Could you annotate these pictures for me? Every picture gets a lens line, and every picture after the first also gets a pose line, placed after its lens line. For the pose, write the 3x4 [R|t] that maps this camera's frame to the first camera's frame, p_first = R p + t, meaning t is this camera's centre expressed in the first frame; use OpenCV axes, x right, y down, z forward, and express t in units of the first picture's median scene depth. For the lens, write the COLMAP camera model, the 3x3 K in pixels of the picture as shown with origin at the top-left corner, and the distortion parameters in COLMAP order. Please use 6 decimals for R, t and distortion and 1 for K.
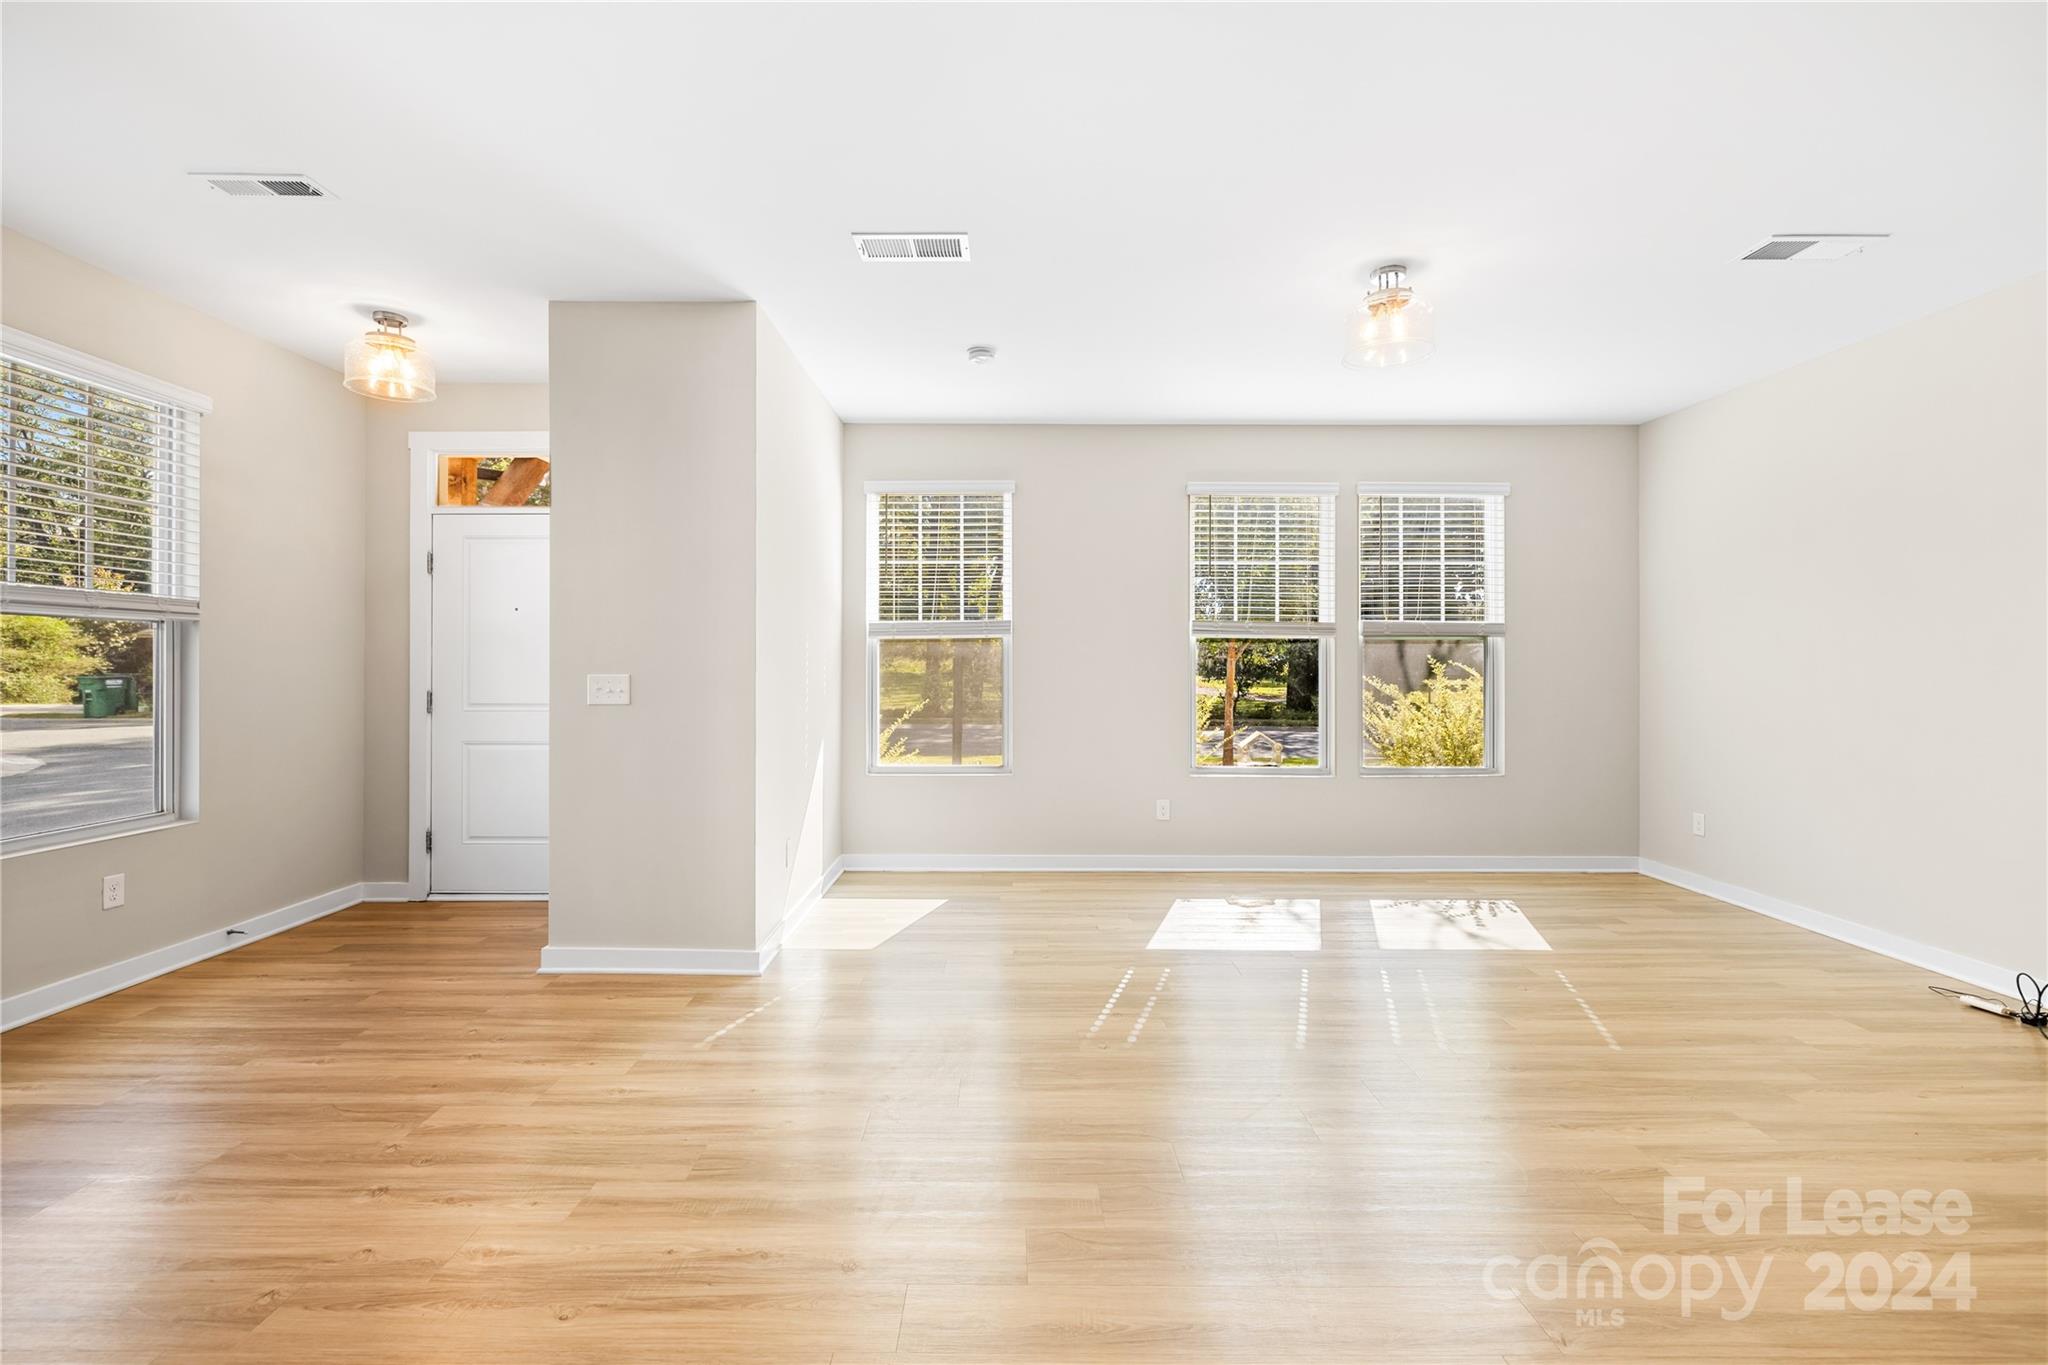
lens RADIAL K [[865.1, 0, 1007.1], [0, 865.1, 673.4], [0, 0, 1]] dist [-0.001551, 0.000244]
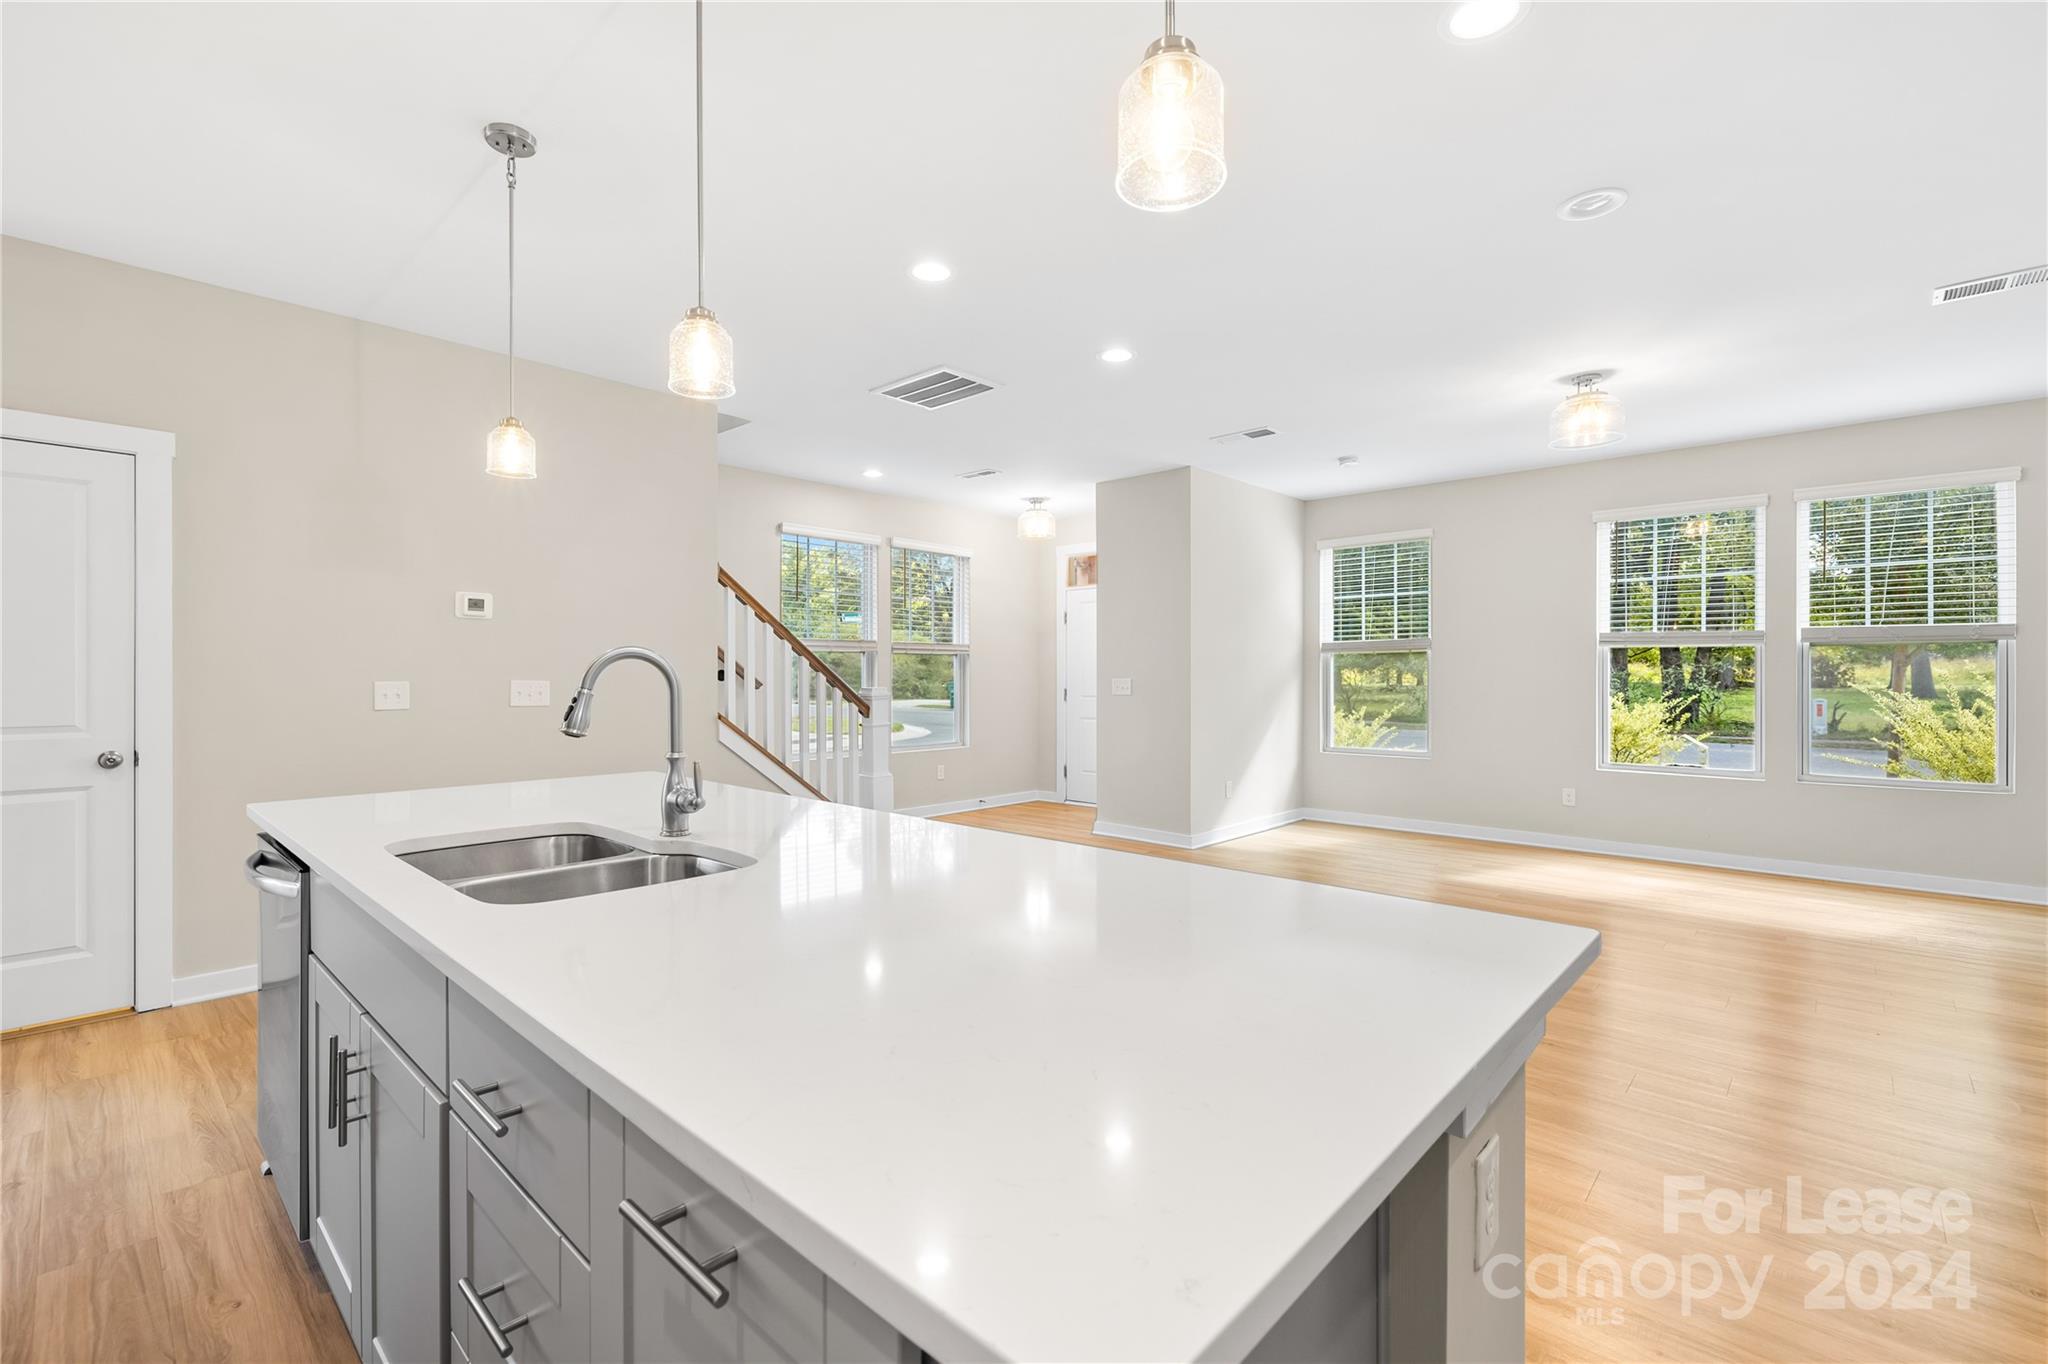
lens RADIAL K [[865.1, 0, 1010.4], [0, 865.1, 675.3], [0, 0, 1]] dist [-0.001551, 0.000244]
pose [[0.728925, -0.001445, -0.684592, 0.445787], [-0.002696, 0.999984, -0.004981, 0.002587], [0.684588, 0.005477, 0.728909, -0.364355]]
